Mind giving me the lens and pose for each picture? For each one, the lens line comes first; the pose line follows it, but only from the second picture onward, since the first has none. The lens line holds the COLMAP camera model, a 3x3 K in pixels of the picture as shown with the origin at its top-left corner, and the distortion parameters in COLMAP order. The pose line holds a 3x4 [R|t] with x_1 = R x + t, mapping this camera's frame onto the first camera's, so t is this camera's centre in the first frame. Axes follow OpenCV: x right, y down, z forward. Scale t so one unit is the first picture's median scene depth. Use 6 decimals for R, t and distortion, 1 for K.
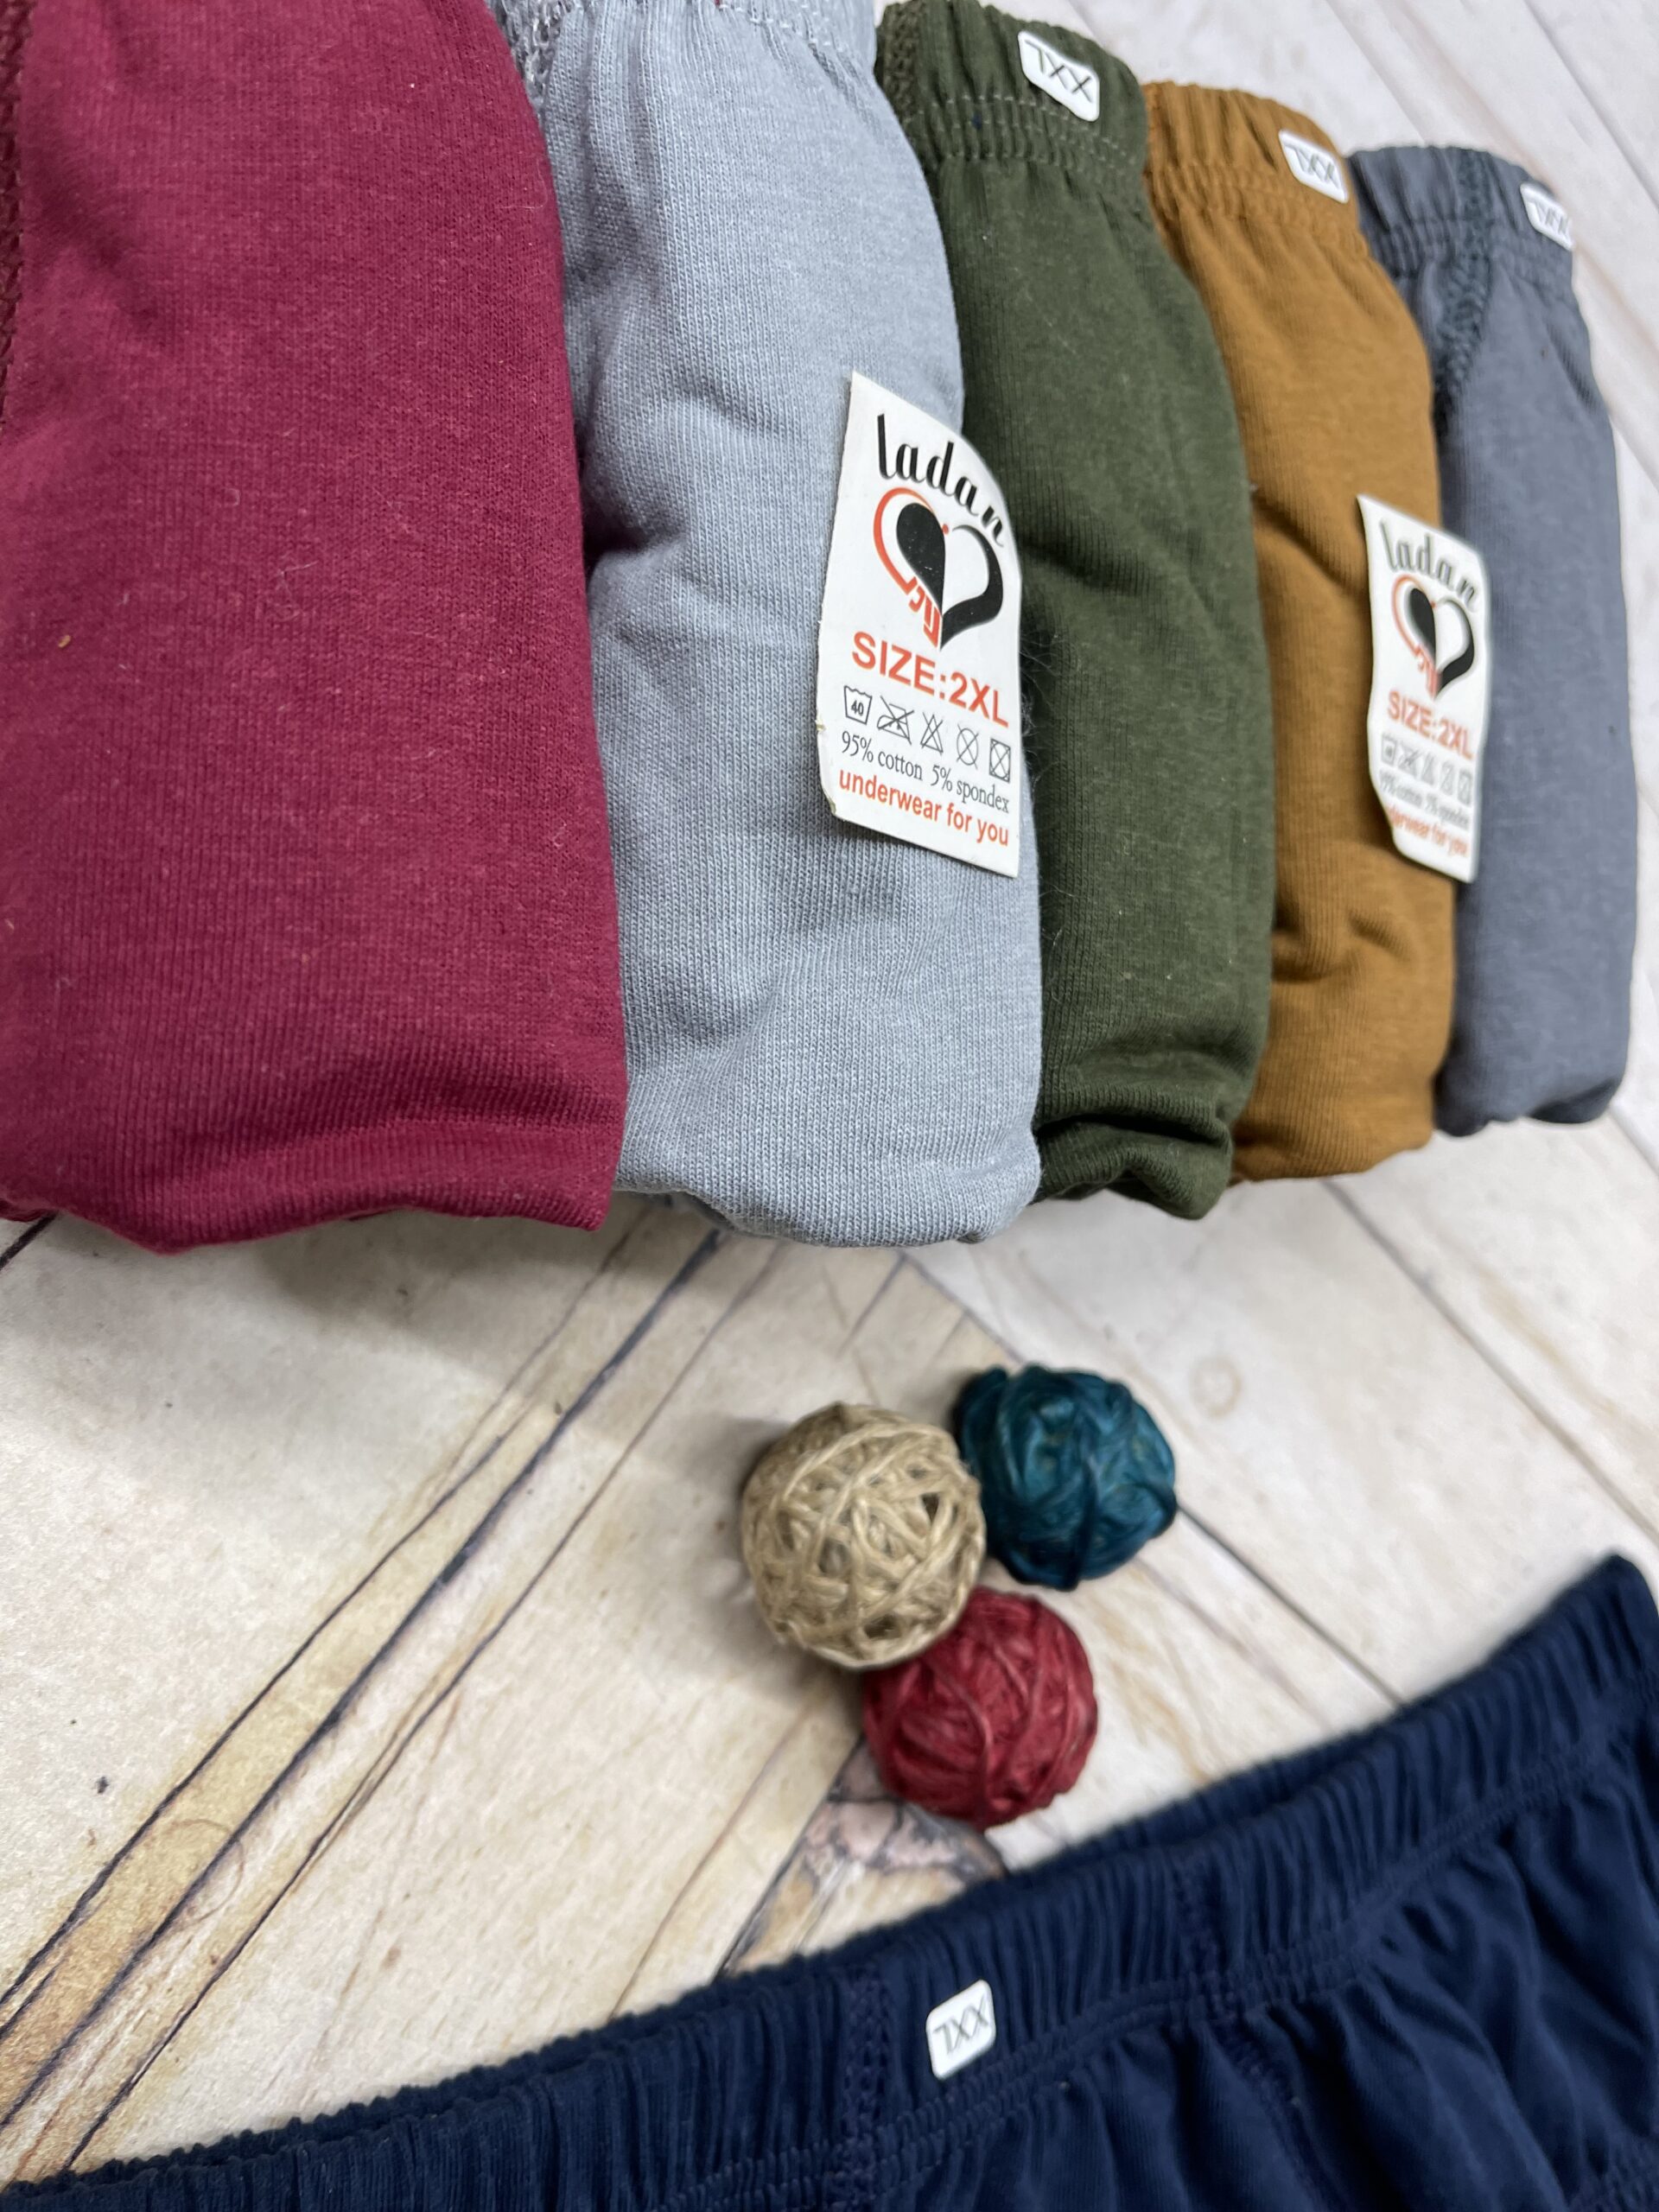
lens RADIAL K [[1766.2, 0, 844.0], [0, 1766.2, 1124.7], [0, 0, 1]] dist [0.060987, -0.114914]
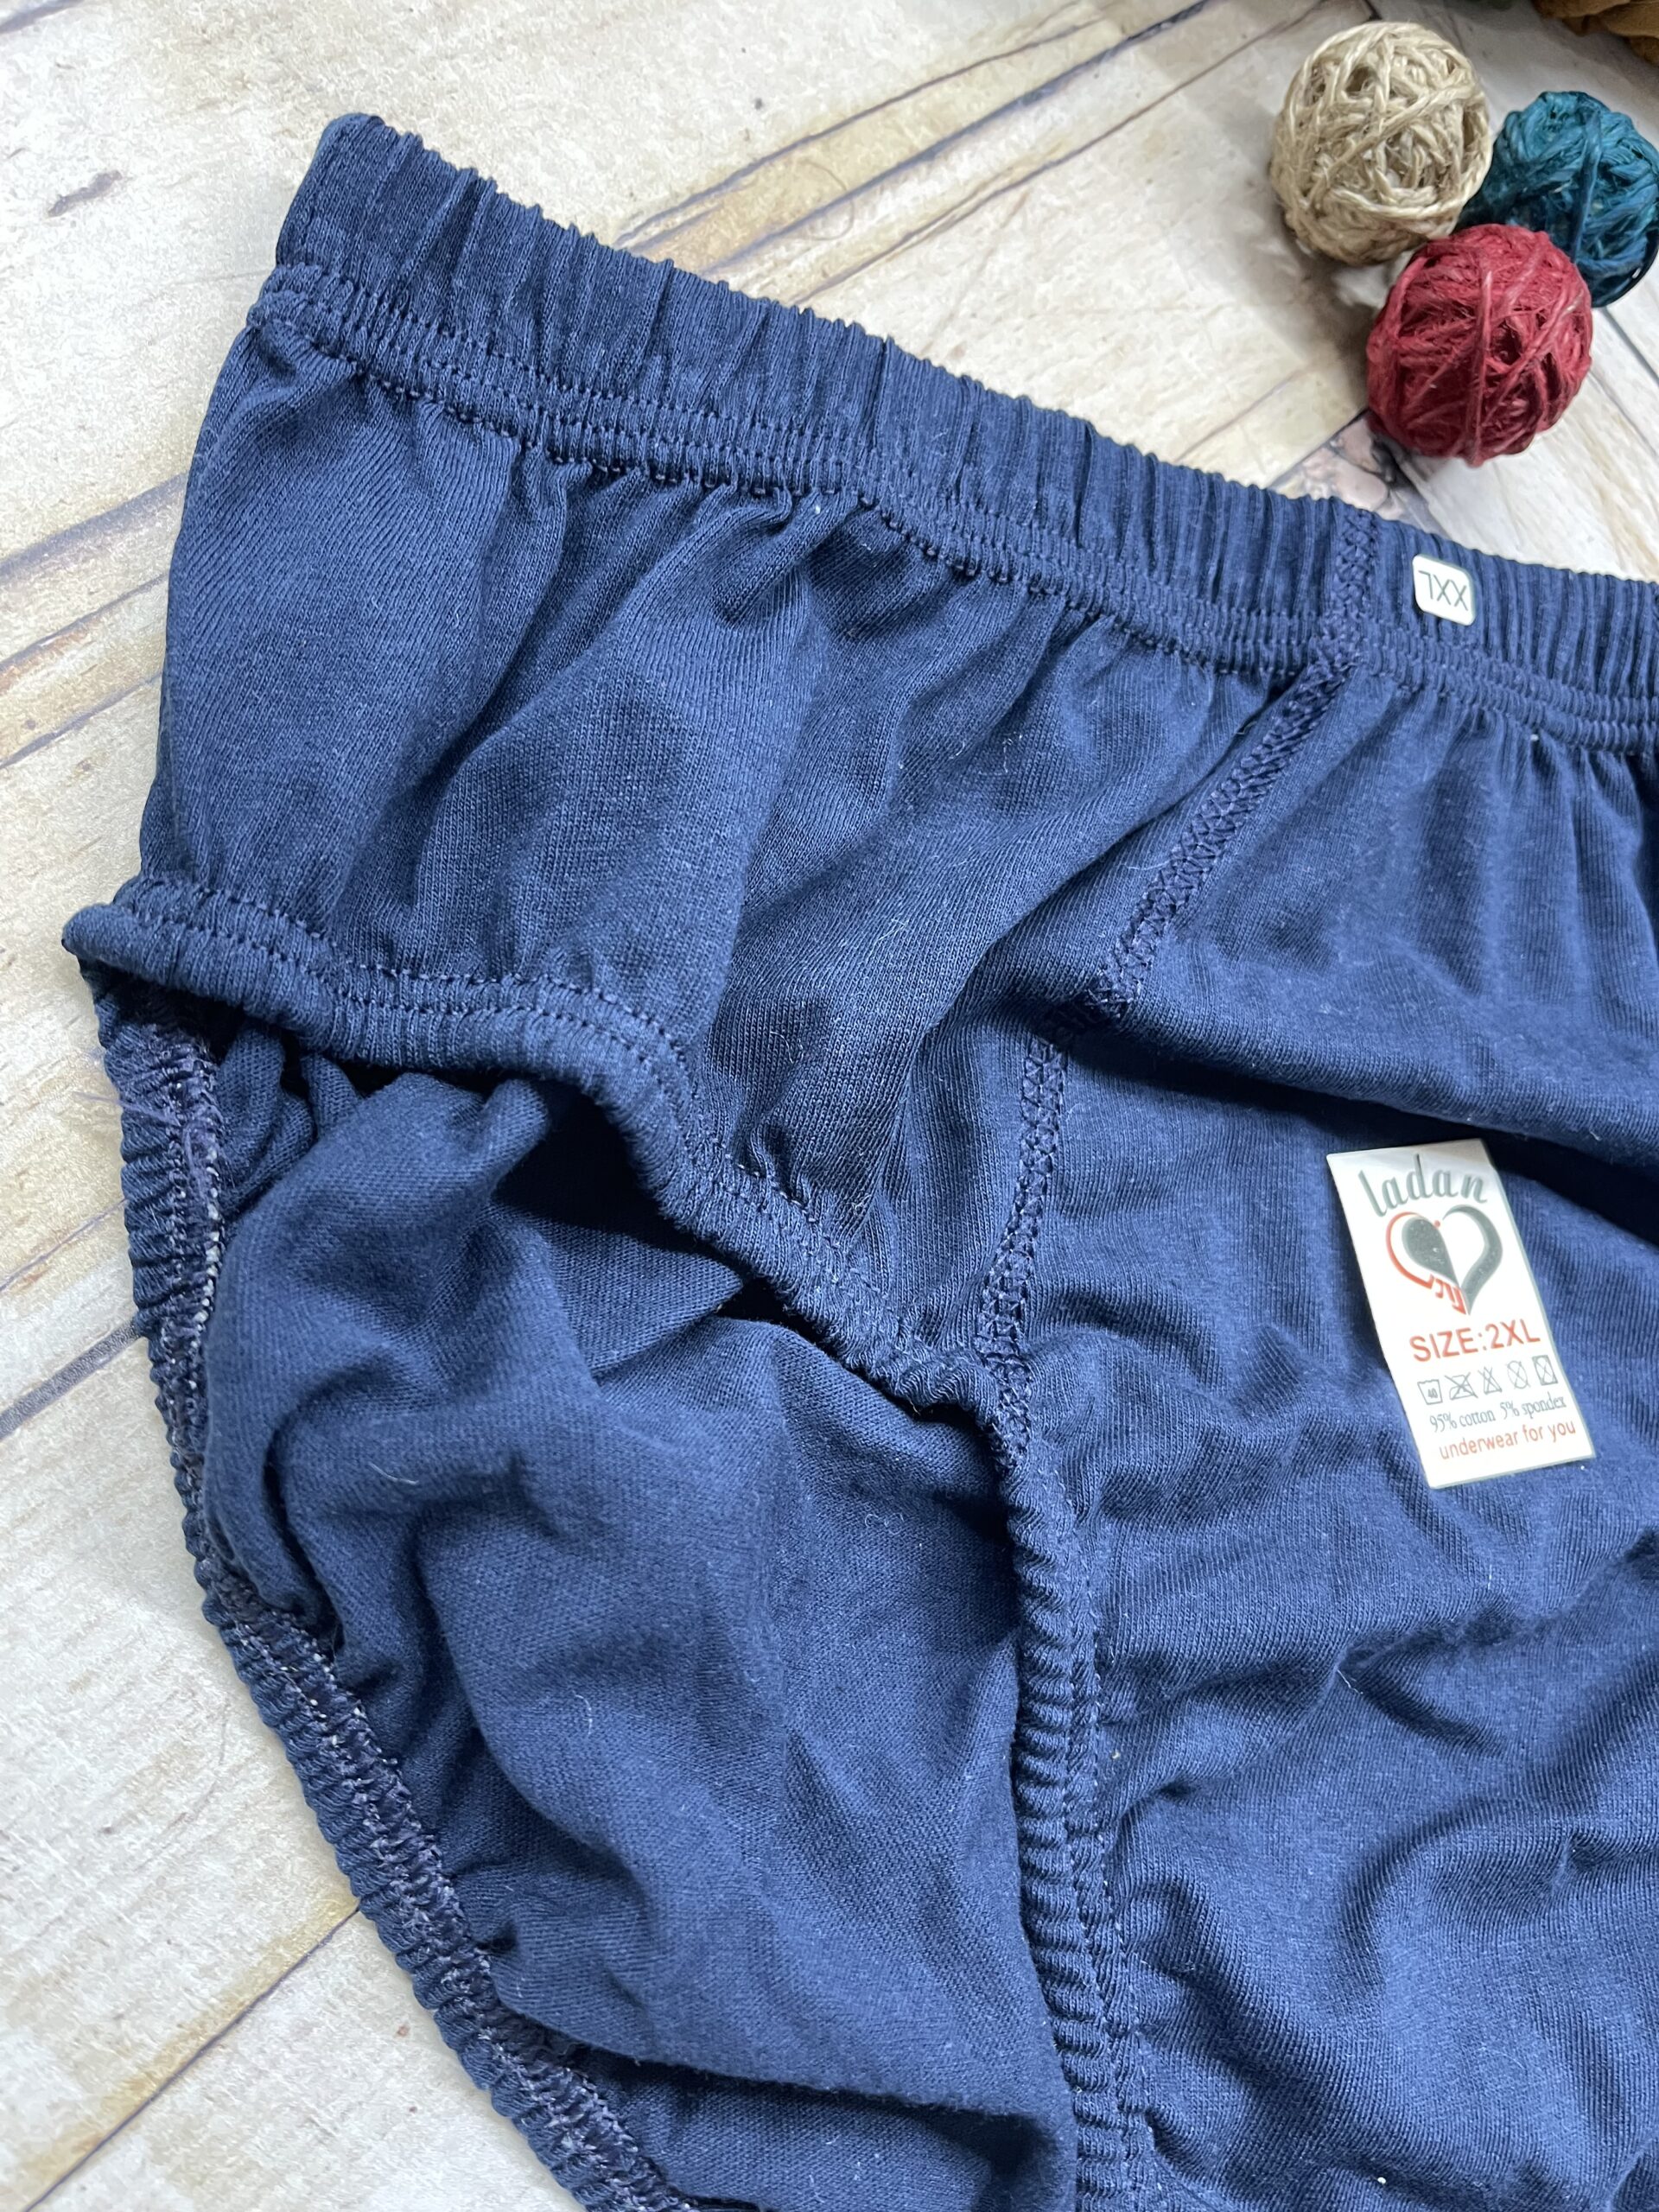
lens RADIAL K [[1766.2, 0, 870.0], [0, 1766.2, 1129.3], [0, 0, 1]] dist [0.060987, -0.114914]
pose [[0.973563, 0.073565, -0.216247, -0.016070], [-0.100465, 0.988138, -0.116147, 1.047651], [0.205138, 0.134802, 0.969405, -0.081900]]
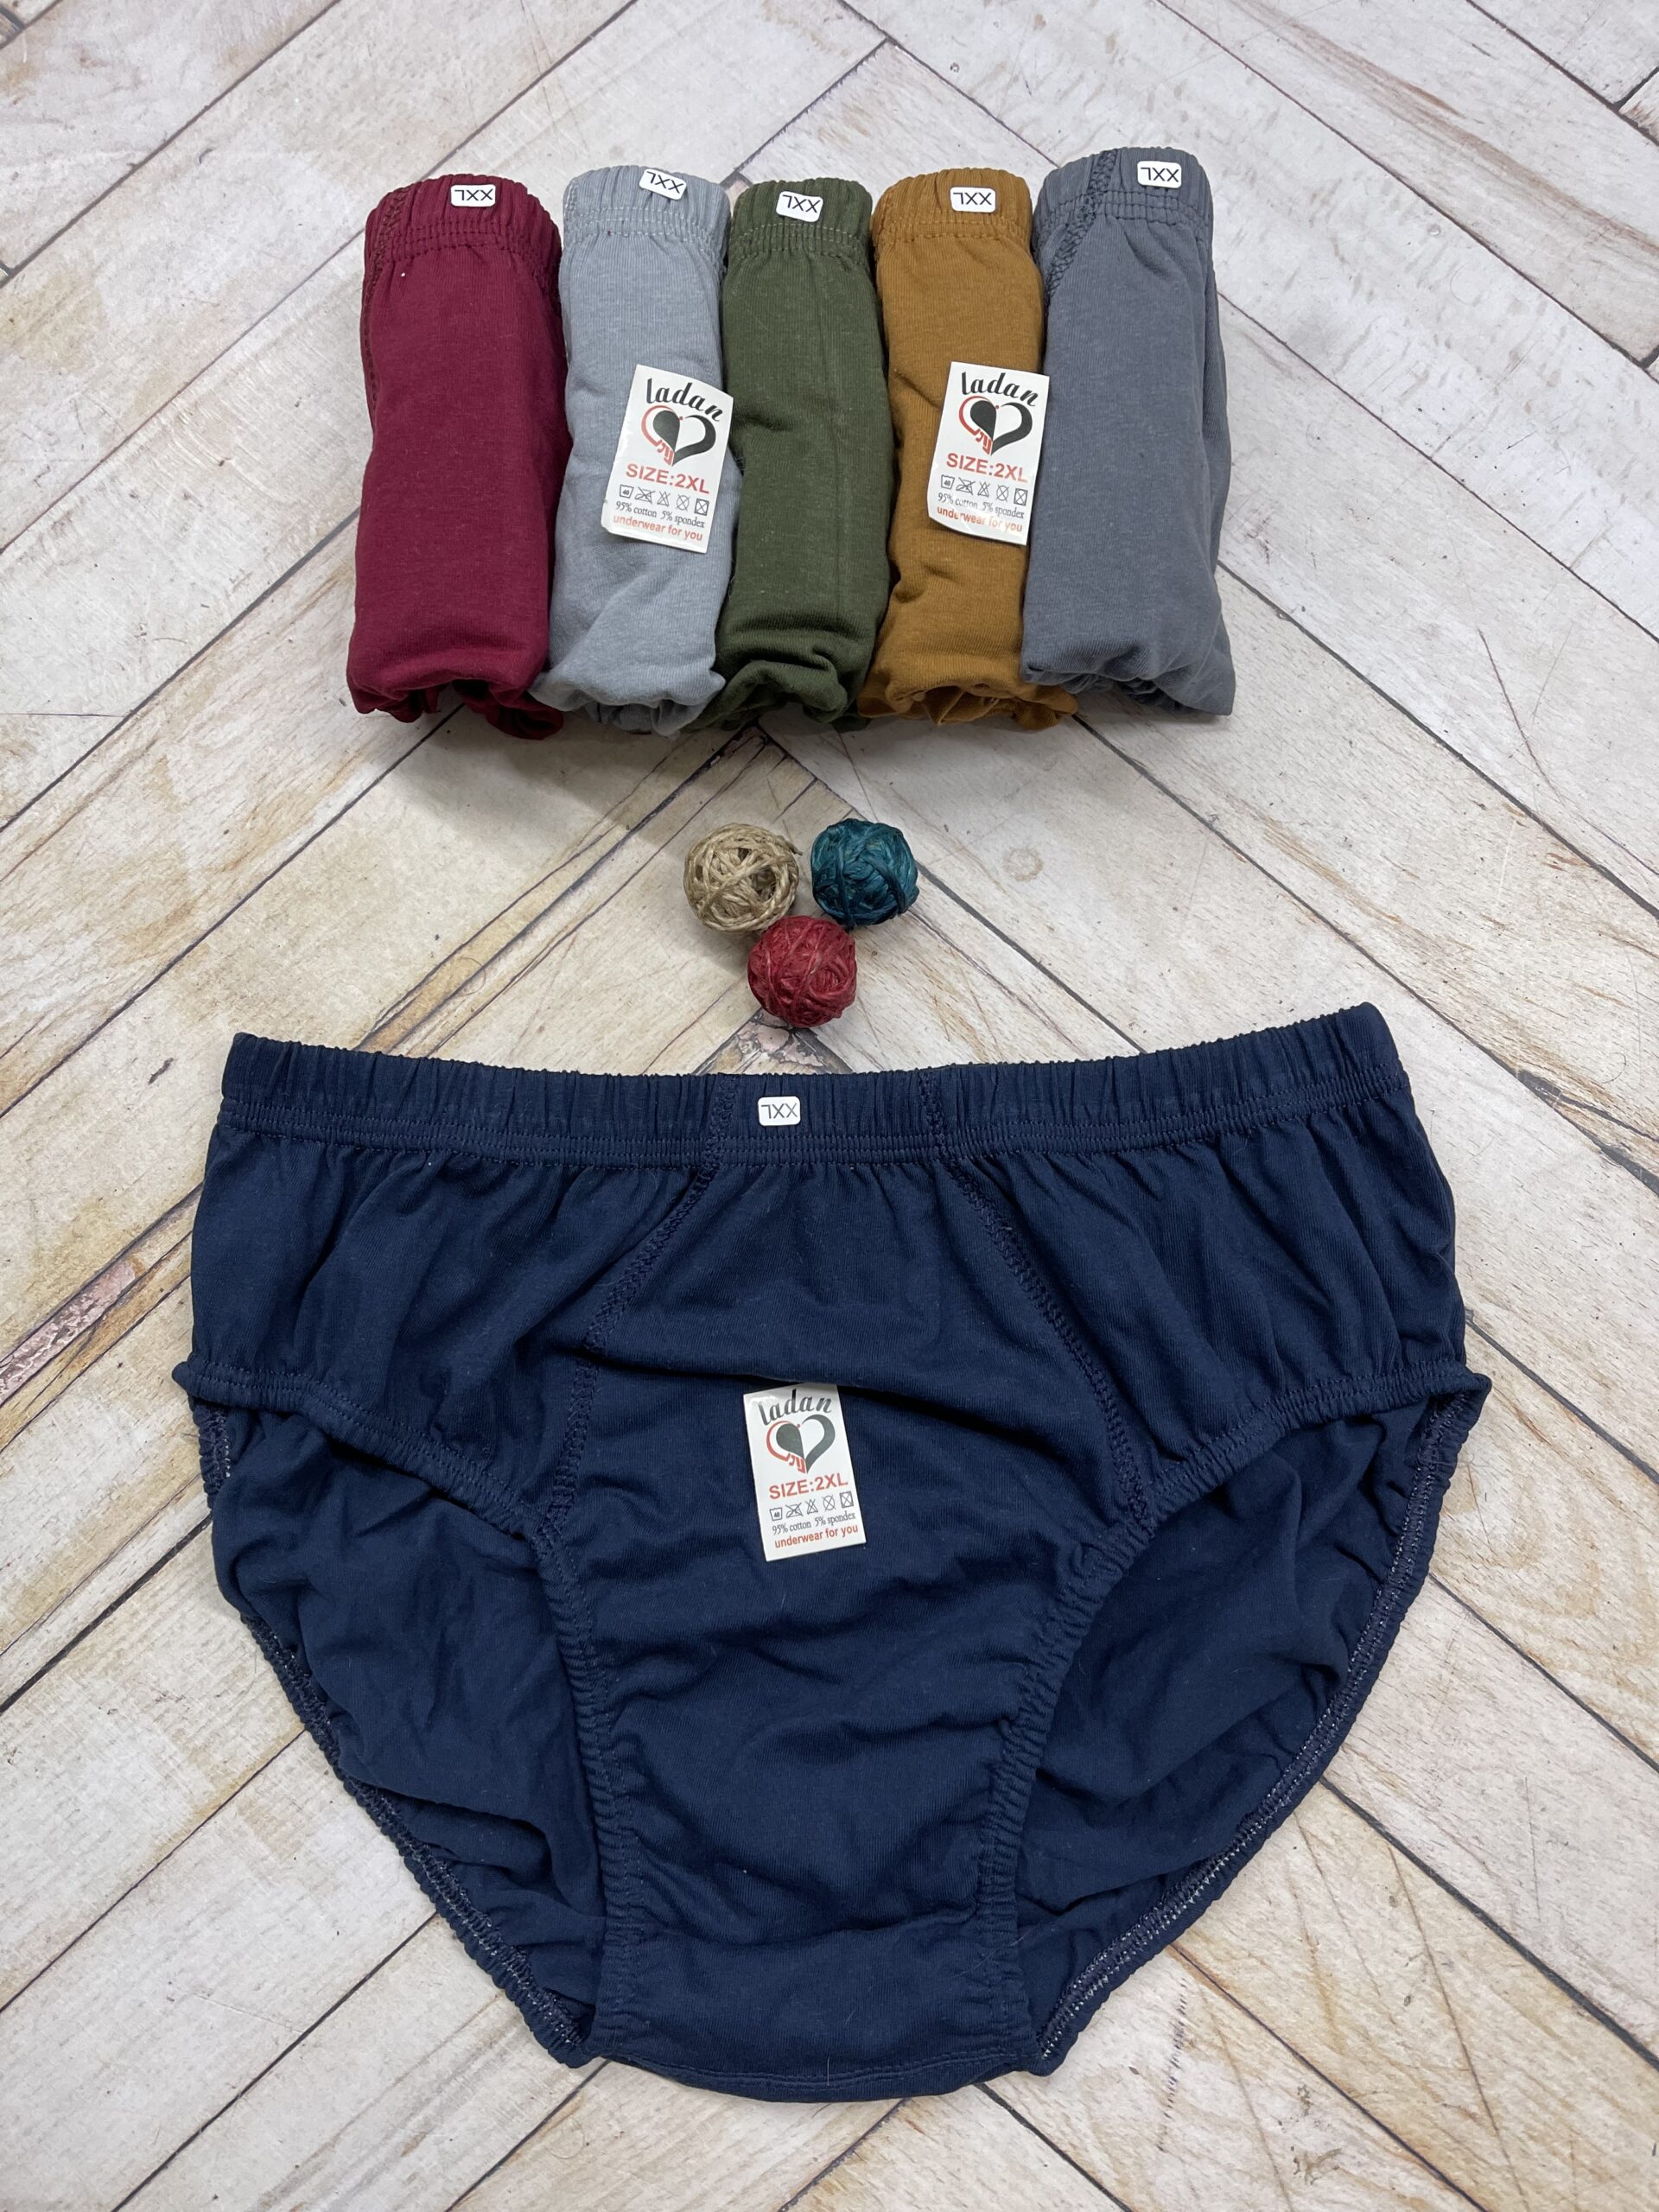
lens RADIAL K [[1766.2, 0, 846.1], [0, 1766.2, 1112.3], [0, 0, 1]] dist [0.060987, -0.114914]
pose [[0.827551, 0.020135, -0.561029, 1.414468], [-0.032639, 0.999392, -0.012277, 0.562388], [0.560441, 0.028472, 0.827705, -0.774844]]
